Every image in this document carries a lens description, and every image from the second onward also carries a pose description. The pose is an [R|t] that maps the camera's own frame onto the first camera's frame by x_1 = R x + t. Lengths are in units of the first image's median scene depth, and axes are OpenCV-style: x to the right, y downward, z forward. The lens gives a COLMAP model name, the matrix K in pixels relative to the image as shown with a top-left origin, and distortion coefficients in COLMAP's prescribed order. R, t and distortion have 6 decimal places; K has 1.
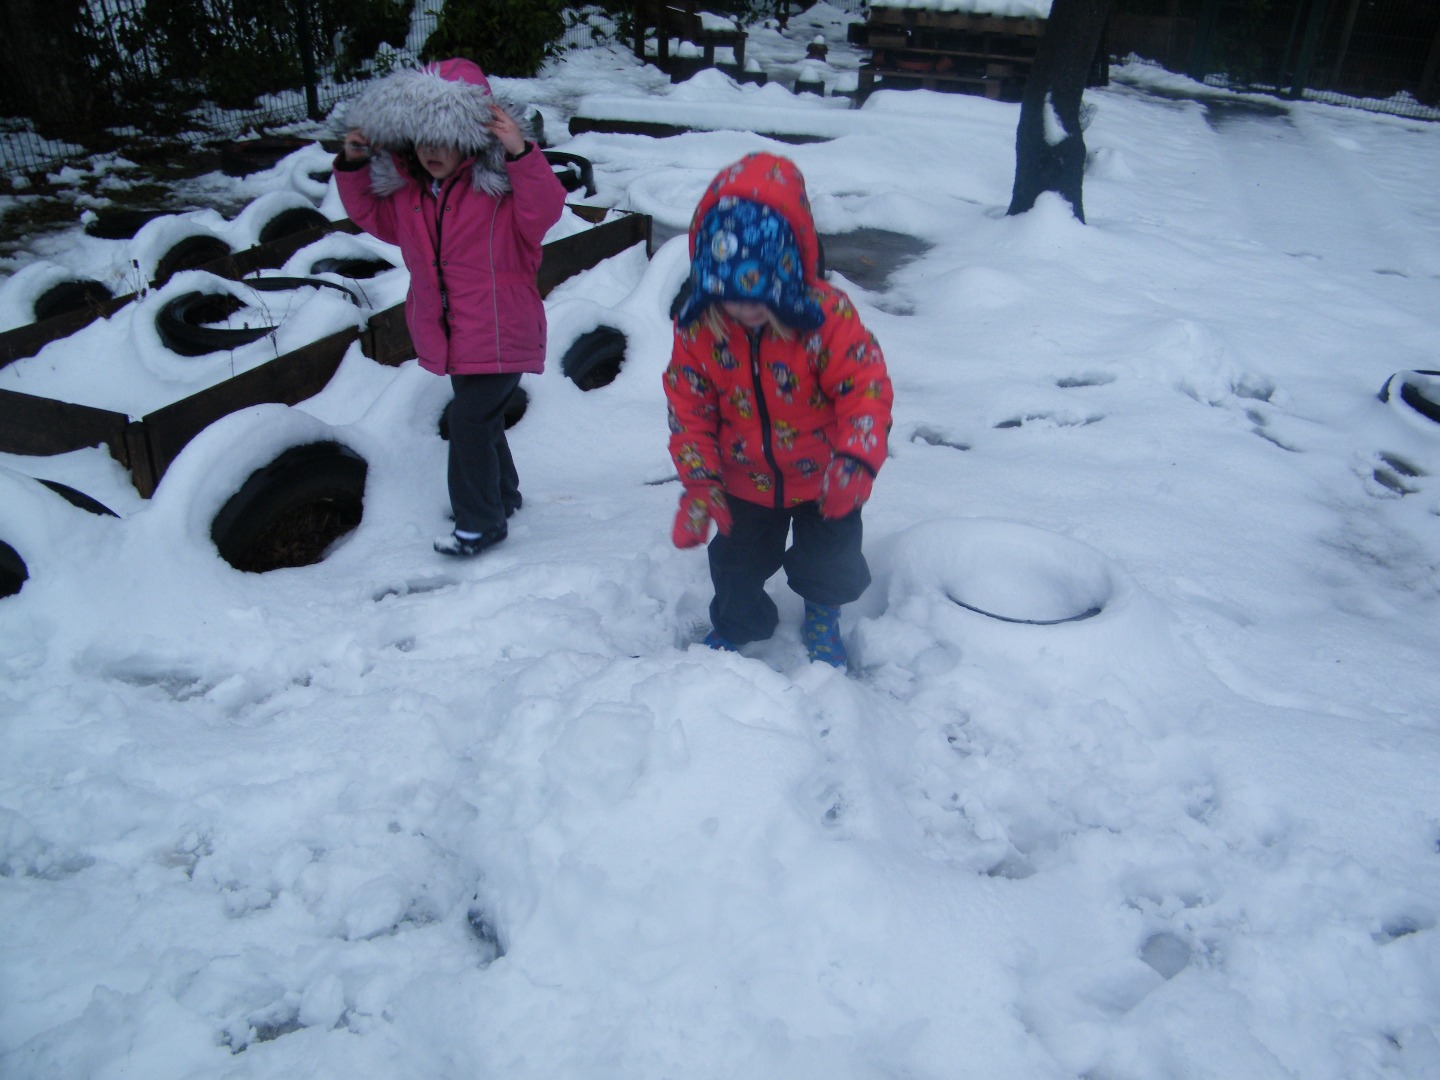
lens RADIAL K [[1219.1, 0, 746.5], [0, 1219.1, 577.2], [0, 0, 1]] dist [-0.187120, 0.162703]
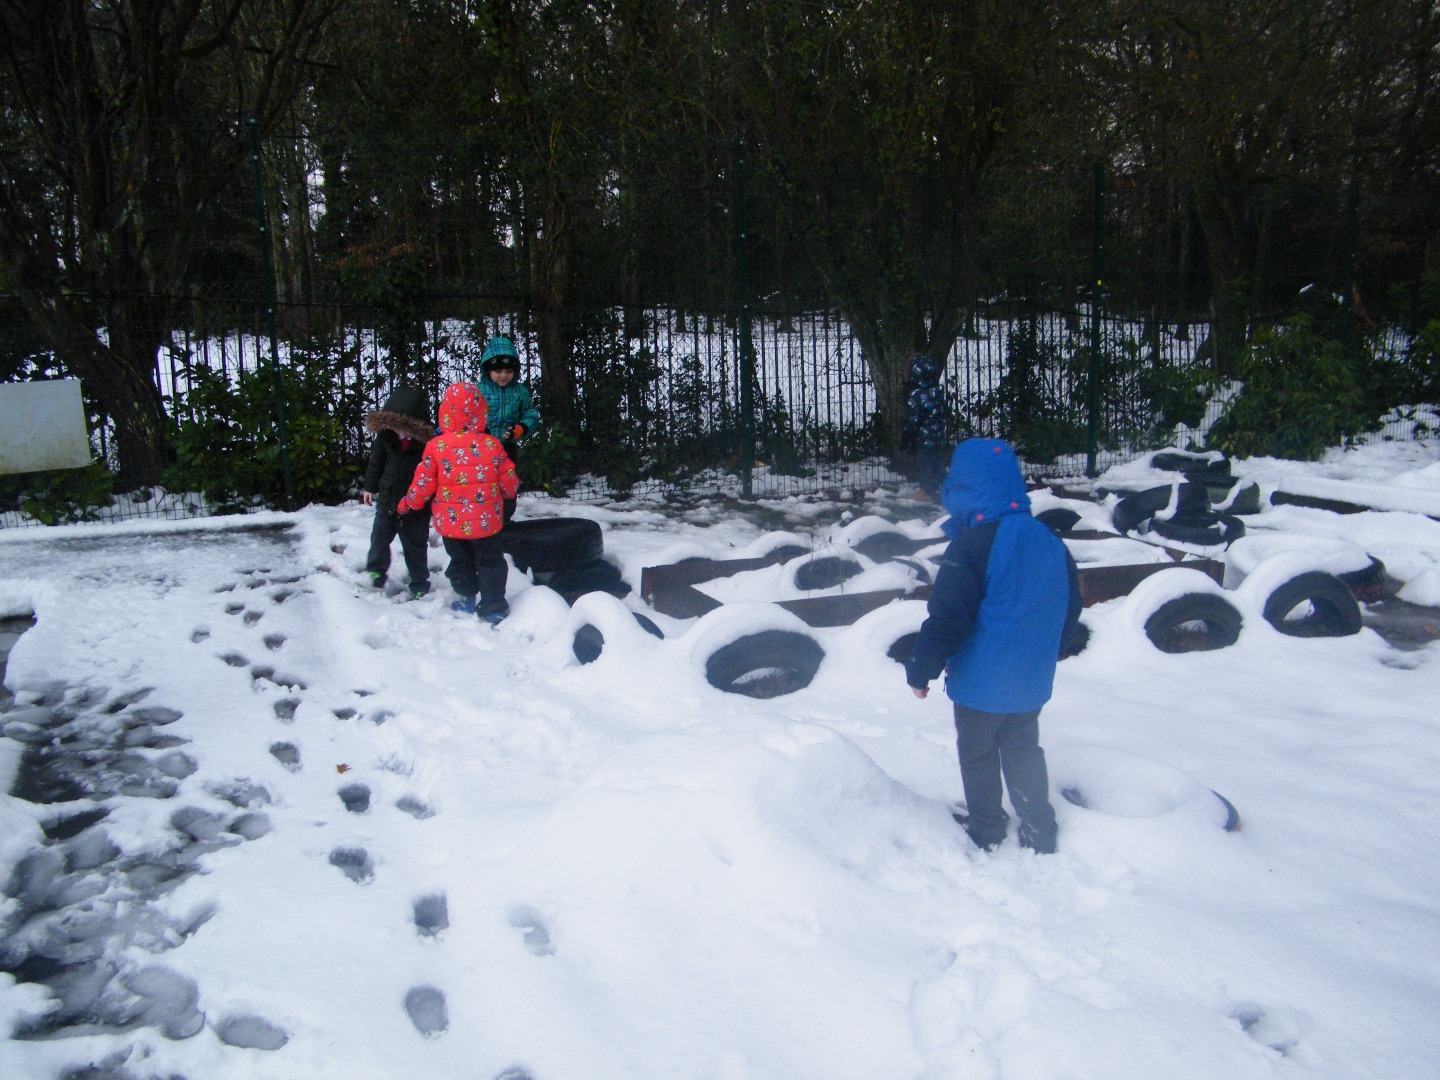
lens RADIAL K [[1219.1, 0, 746.5], [0, 1219.1, 577.2], [0, 0, 1]] dist [-0.187120, 0.162703]
pose [[0.699135, 0.109127, -0.706612, 0.285997], [-0.317642, 0.932807, -0.170221, 0.042012], [0.640557, 0.343457, 0.686821, -0.074002]]
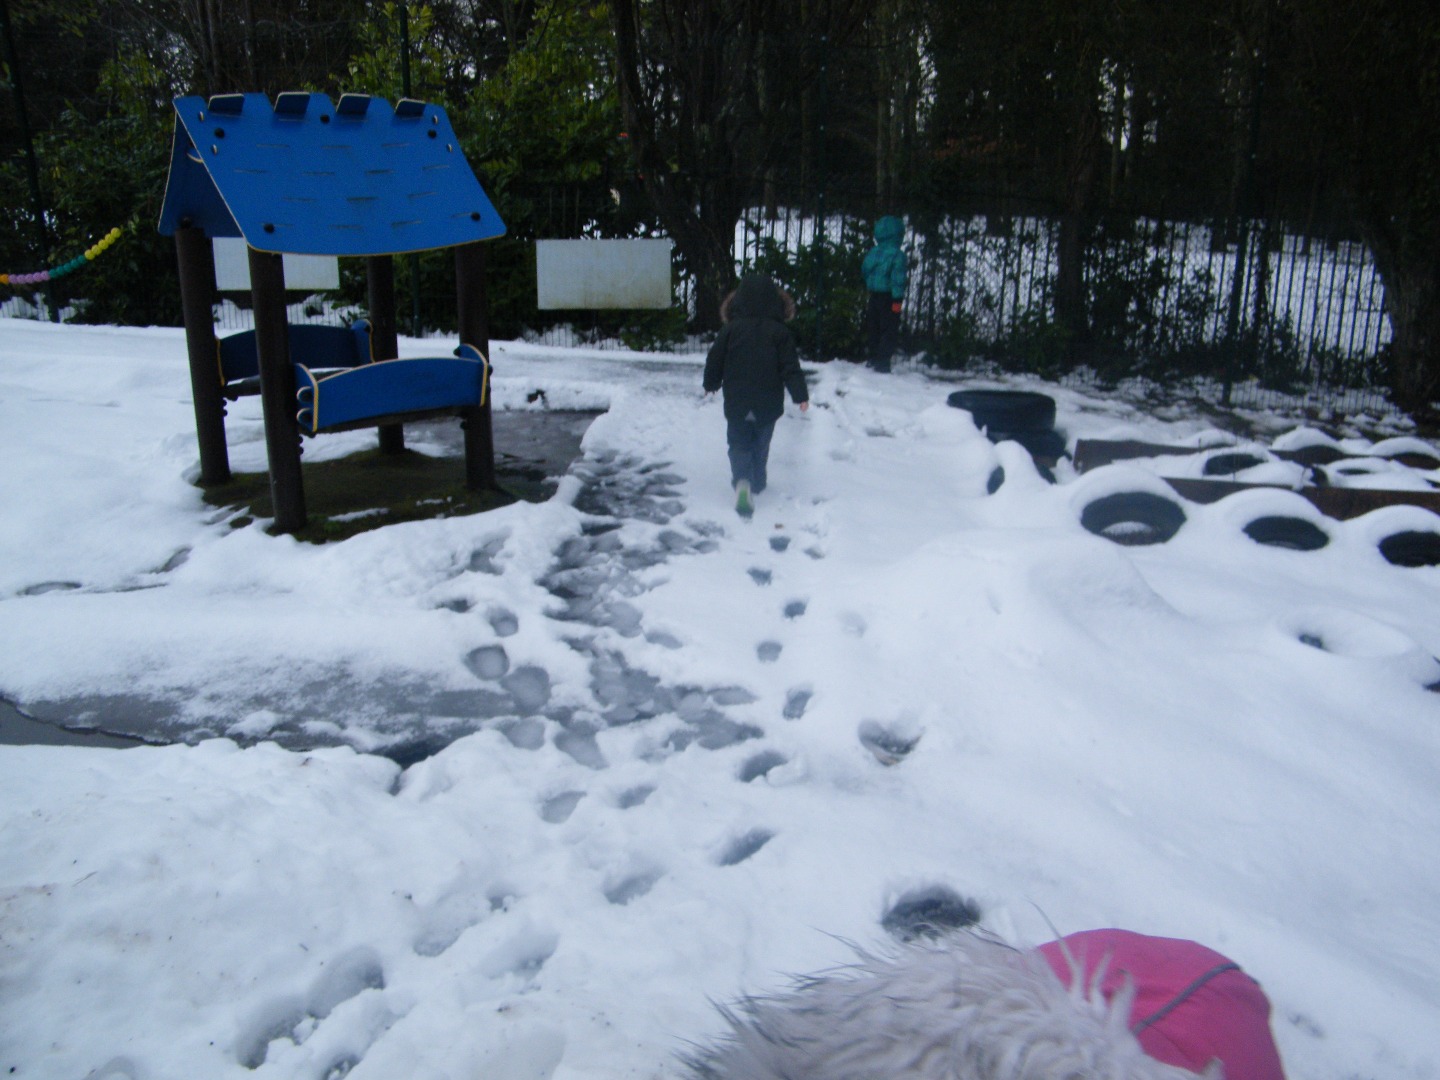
lens RADIAL K [[1219.1, 0, 746.5], [0, 1219.1, 577.2], [0, 0, 1]] dist [-0.187120, 0.162703]
pose [[0.290230, 0.259230, -0.921177, 0.467434], [-0.488992, 0.867623, 0.090096, 0.054908], [0.822590, 0.424299, 0.378571, -0.085247]]
